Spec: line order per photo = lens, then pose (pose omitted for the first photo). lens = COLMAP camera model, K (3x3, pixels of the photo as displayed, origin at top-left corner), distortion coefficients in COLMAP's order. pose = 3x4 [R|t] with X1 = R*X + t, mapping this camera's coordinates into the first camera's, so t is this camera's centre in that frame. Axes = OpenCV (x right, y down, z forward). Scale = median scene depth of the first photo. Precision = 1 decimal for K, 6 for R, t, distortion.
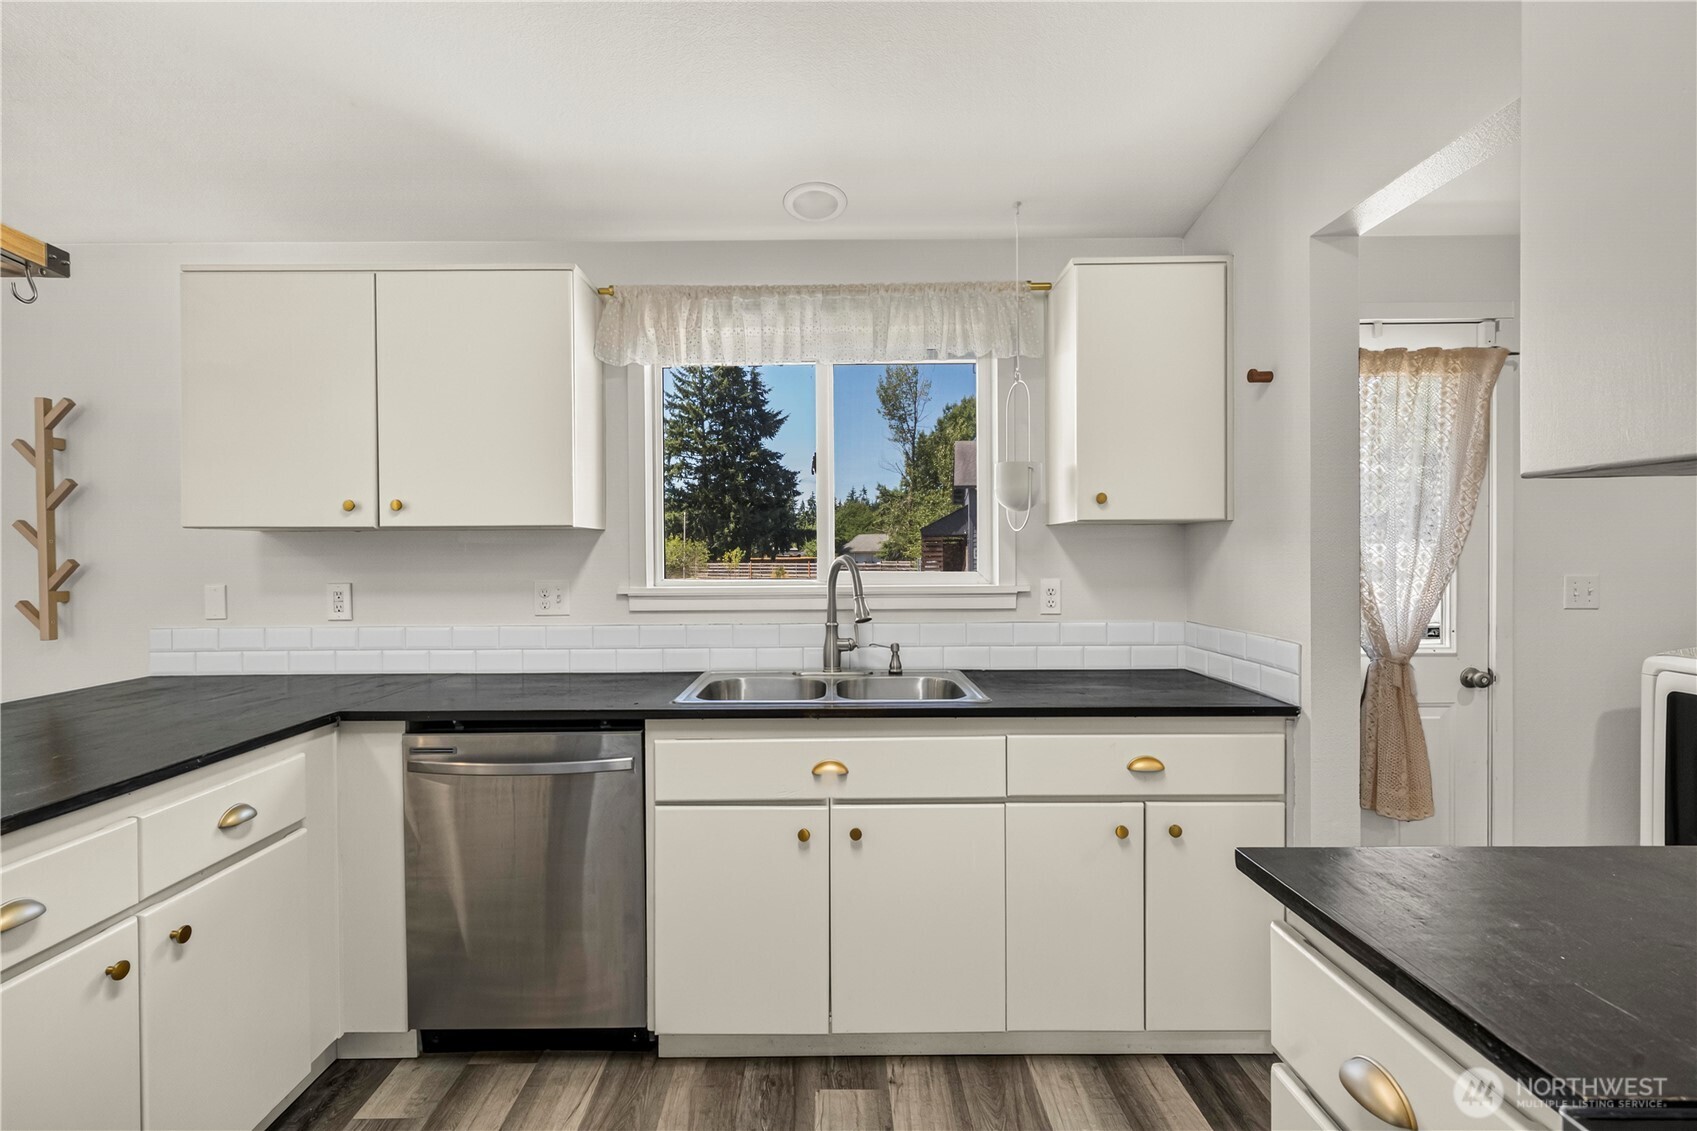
lens RADIAL K [[783.5, 0, 848.3], [0, 783.5, 583.6], [0, 0, 1]] dist [0.016777, -0.000313]
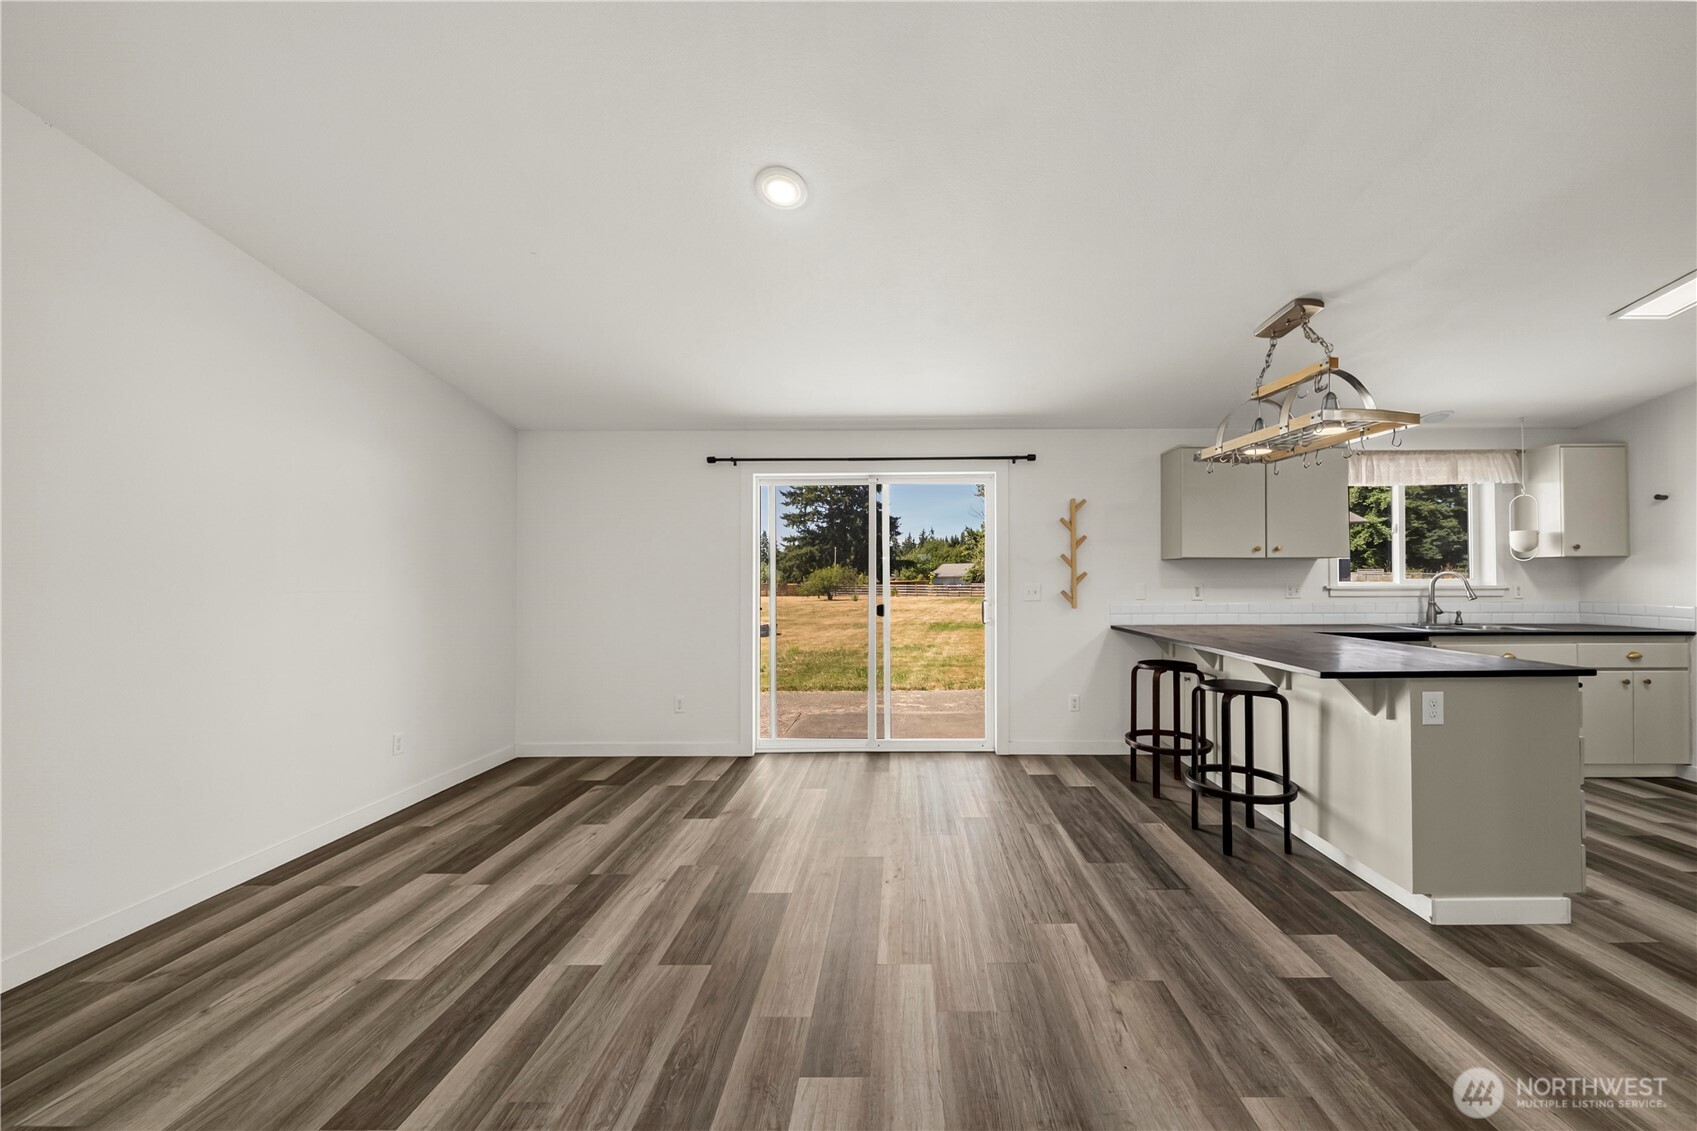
lens RADIAL K [[588.2, 0, 918.0], [0, 588.2, 582.9], [0, 0, 1]] dist [-0.010545, -0.000011]
pose [[0.999967, 0.003036, -0.007530, -1.384349], [-0.003261, 0.999541, -0.030112, 0.049269], [0.007436, 0.030136, 0.999518, -0.624758]]
